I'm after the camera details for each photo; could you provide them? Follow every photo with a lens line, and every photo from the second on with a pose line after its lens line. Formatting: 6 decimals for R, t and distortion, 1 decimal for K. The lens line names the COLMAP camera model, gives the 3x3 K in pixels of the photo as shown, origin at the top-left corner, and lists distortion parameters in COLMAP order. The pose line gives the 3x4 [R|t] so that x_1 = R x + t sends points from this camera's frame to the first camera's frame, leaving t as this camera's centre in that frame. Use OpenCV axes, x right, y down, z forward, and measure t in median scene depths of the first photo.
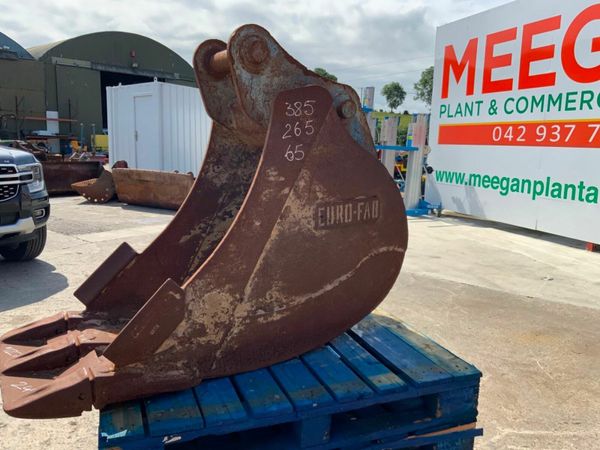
lens RADIAL K [[500.1, 0, 298.6], [0, 500.1, 224.2], [0, 0, 1]] dist [0.071194, -0.135337]
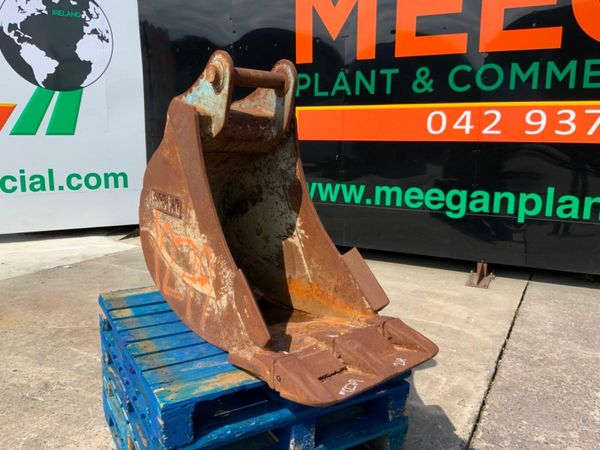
lens RADIAL K [[500.1, 0, 300.4], [0, 500.1, 224.0], [0, 0, 1]] dist [0.071194, -0.135337]
pose [[-0.161058, -0.201329, 0.966192, -1.241207], [0.150219, 0.962566, 0.225614, -0.233161], [-0.975446, 0.181477, -0.124786, 1.022885]]
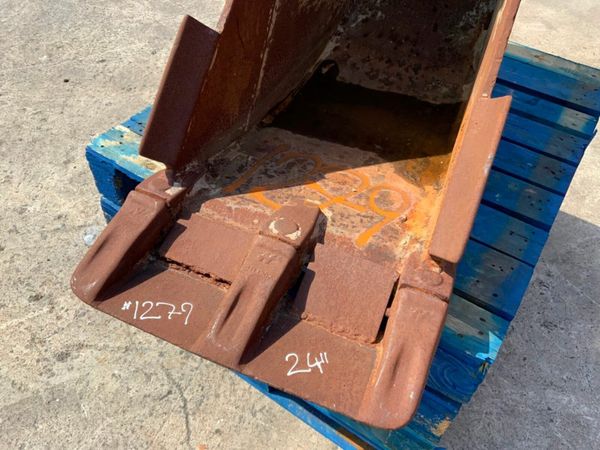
lens RADIAL K [[500.1, 0, 296.3], [0, 500.1, 228.0], [0, 0, 1]] dist [0.071194, -0.135337]
pose [[0.815801, -0.411813, 0.406052, -0.553530], [0.073931, 0.770609, 0.633006, -0.106679], [-0.573588, -0.486387, 0.659110, 0.553356]]
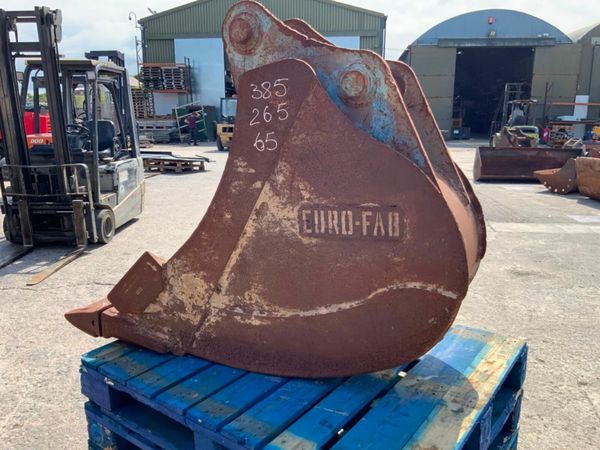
lens RADIAL K [[500.1, 0, 300.6], [0, 500.1, 225.4], [0, 0, 1]] dist [0.071194, -0.135337]
pose [[0.544971, 0.154561, -0.824086, 0.669477], [-0.129652, 0.986575, 0.099297, -0.082540], [0.828370, 0.052730, 0.557694, 0.505974]]
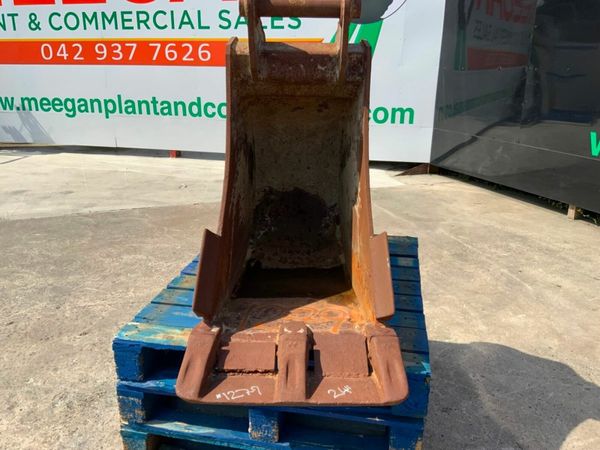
lens RADIAL K [[500.1, 0, 301.2], [0, 500.1, 227.2], [0, 0, 1]] dist [0.071194, -0.135337]
pose [[0.519043, -0.288770, 0.804491, -0.952207], [0.144347, 0.957298, 0.250490, -0.155353], [-0.842471, -0.013889, 0.538562, 0.441155]]
